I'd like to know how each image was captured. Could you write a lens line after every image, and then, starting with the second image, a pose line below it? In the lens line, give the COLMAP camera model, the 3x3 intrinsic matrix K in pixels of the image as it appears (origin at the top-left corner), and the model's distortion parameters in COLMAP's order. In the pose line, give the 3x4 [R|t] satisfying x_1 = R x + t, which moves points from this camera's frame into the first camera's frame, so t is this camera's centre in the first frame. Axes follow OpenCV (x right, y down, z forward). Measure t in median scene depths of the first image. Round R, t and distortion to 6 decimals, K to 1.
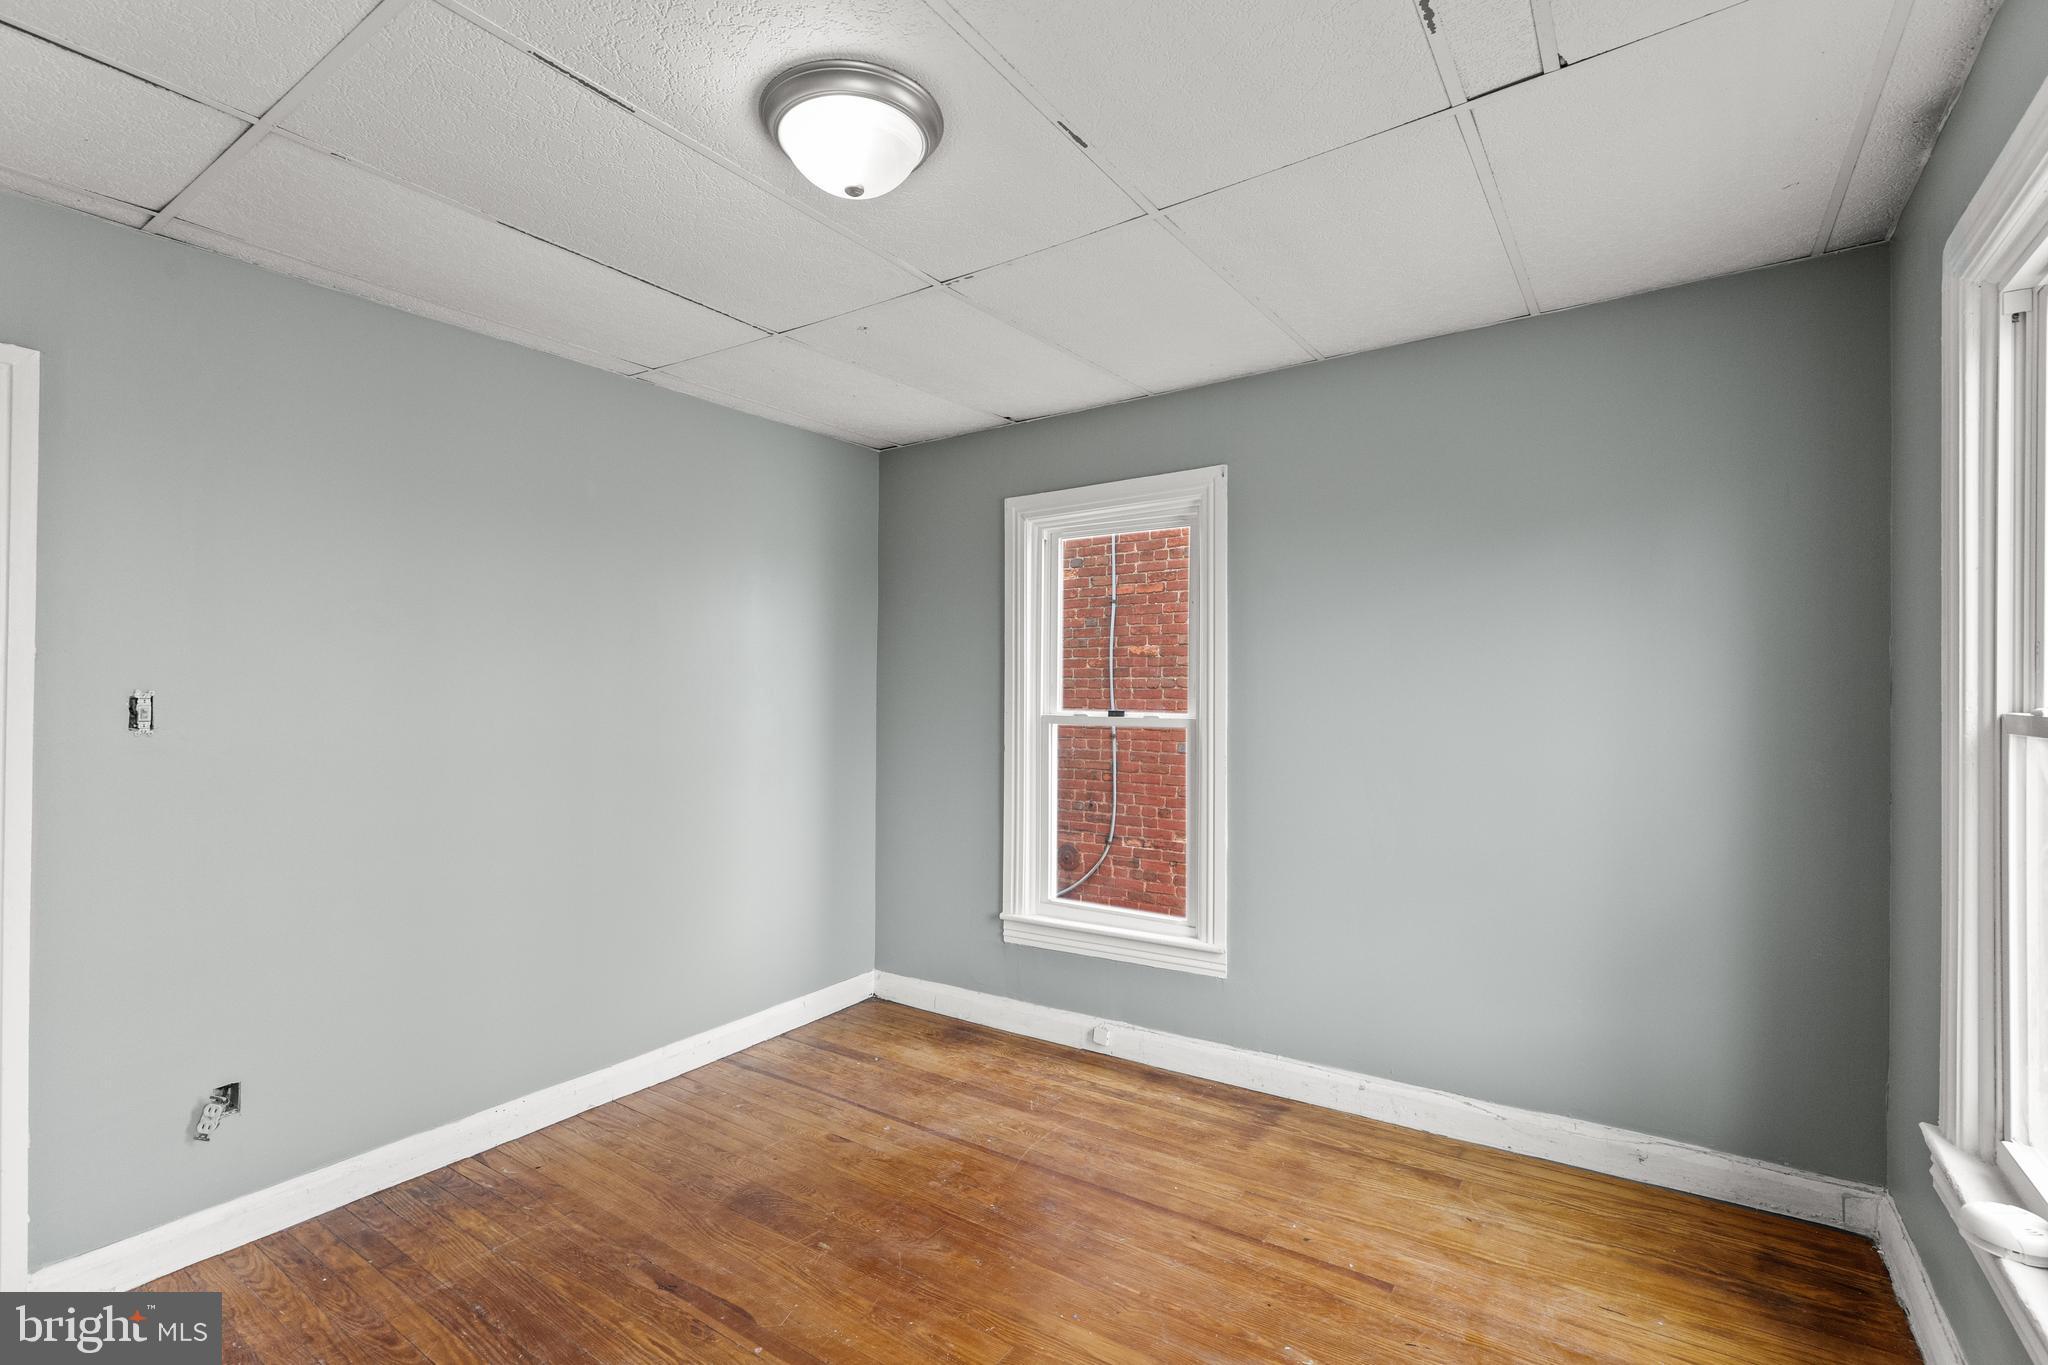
lens RADIAL K [[928.0, 0, 1013.4], [0, 928.0, 690.7], [0, 0, 1]] dist [0.003355, 0.000043]
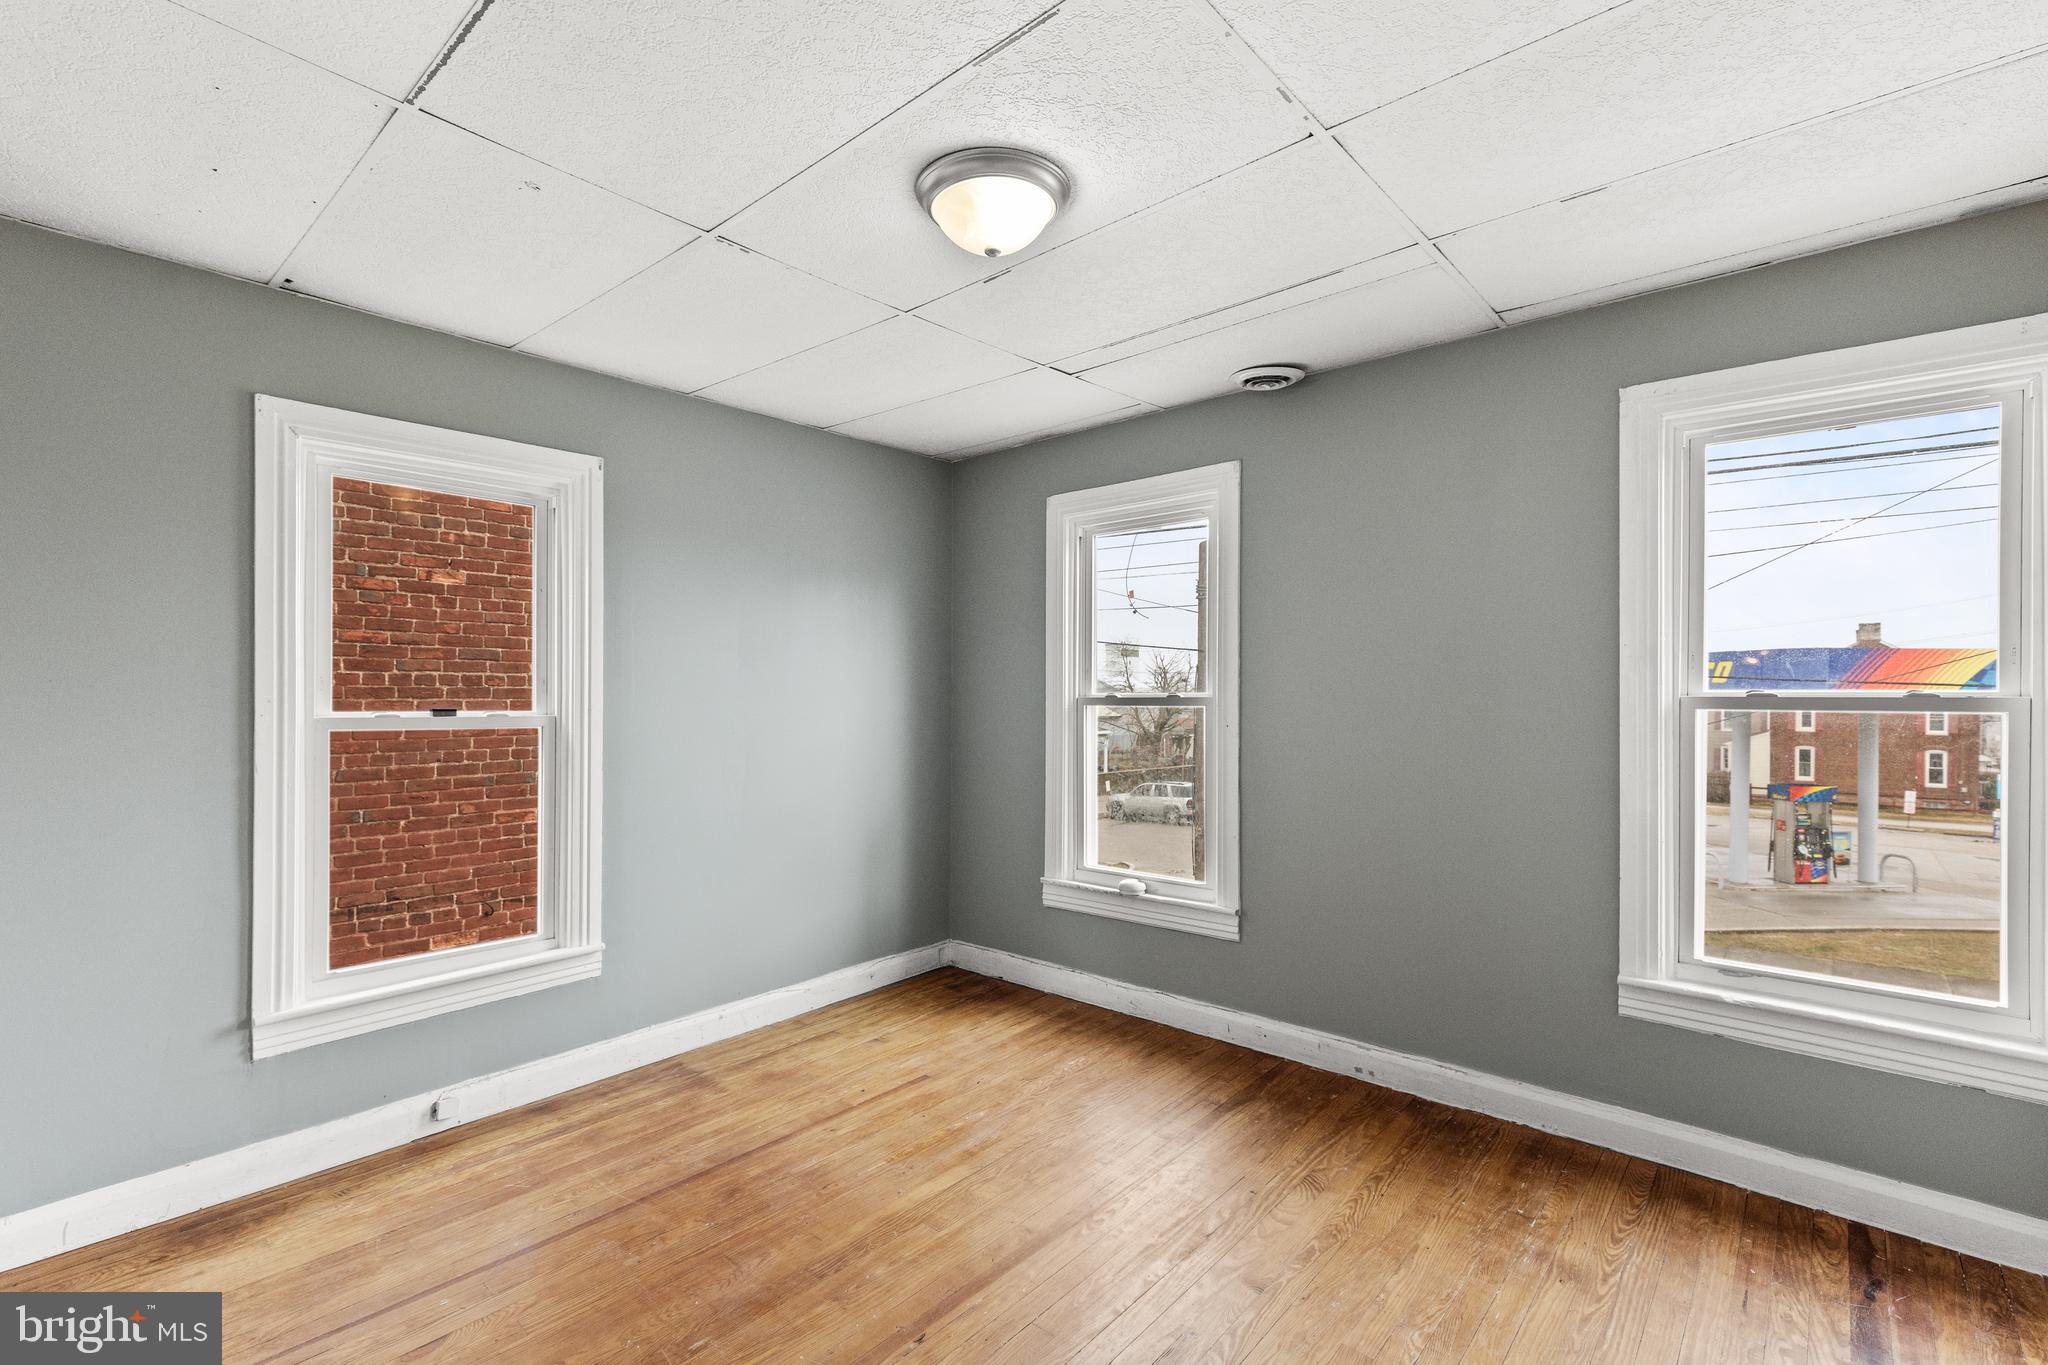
lens RADIAL K [[924.0, 0, 1027.9], [0, 924.0, 716.5], [0, 0, 1]] dist [0.002099, 0.000156]
pose [[0.112642, -0.026906, 0.993271, -0.739490], [-0.001579, 0.999627, 0.027257, 0.004575], [-0.993634, -0.004639, 0.112558, 0.458442]]
